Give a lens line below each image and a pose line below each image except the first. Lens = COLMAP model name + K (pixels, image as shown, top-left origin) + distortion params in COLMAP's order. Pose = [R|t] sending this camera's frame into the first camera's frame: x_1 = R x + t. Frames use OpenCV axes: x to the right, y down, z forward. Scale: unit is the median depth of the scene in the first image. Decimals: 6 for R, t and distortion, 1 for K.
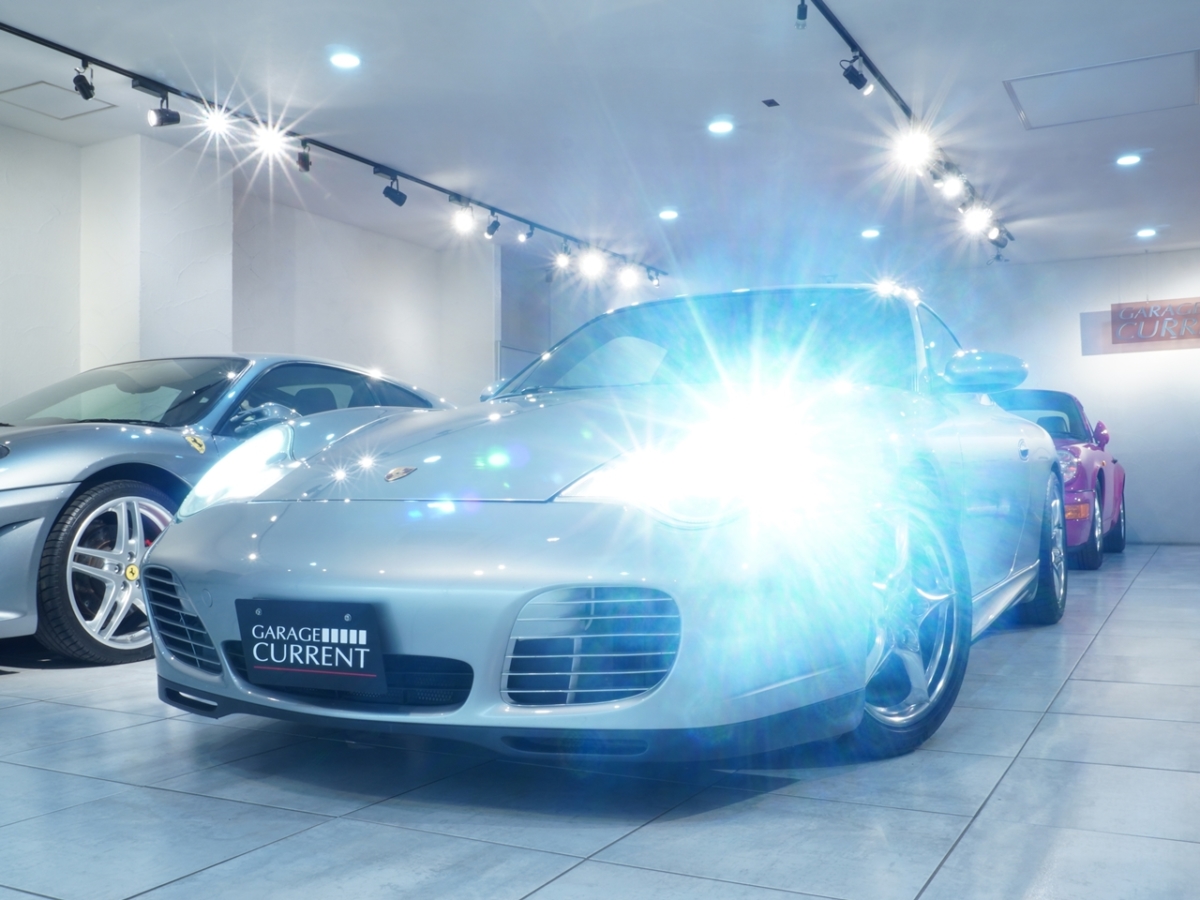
lens RADIAL K [[1166.5, 0, 600.0], [0, 1166.5, 450.0], [0, 0, 1]] dist [-0.009018, 0.012229]
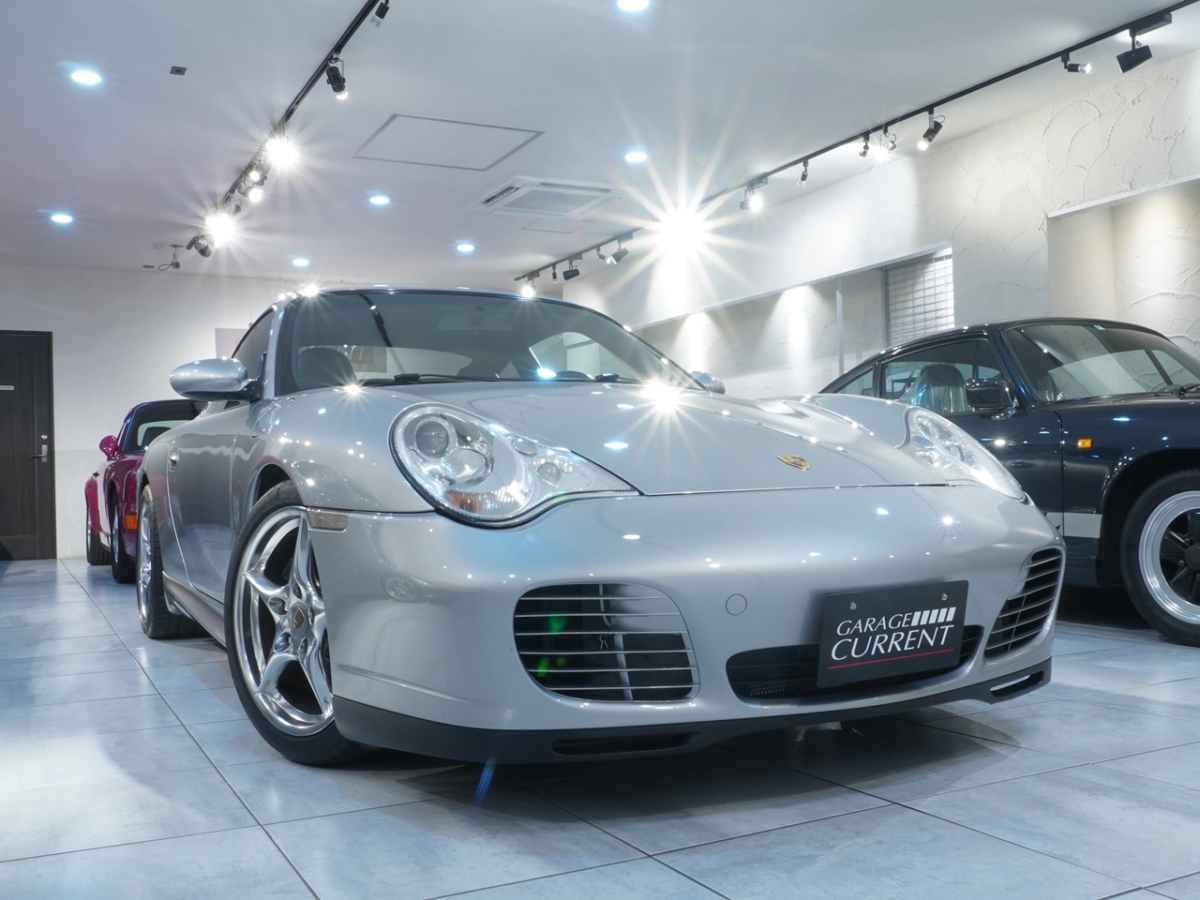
lens RADIAL K [[1166.5, 0, 600.0], [0, 1166.5, 450.0], [0, 0, 1]] dist [-0.009018, 0.012229]
pose [[0.561162, 0.008701, 0.827660, -1.208930], [0.003127, 0.999915, -0.012631, 0.025415], [-0.827700, 0.009676, 0.561087, 0.655591]]
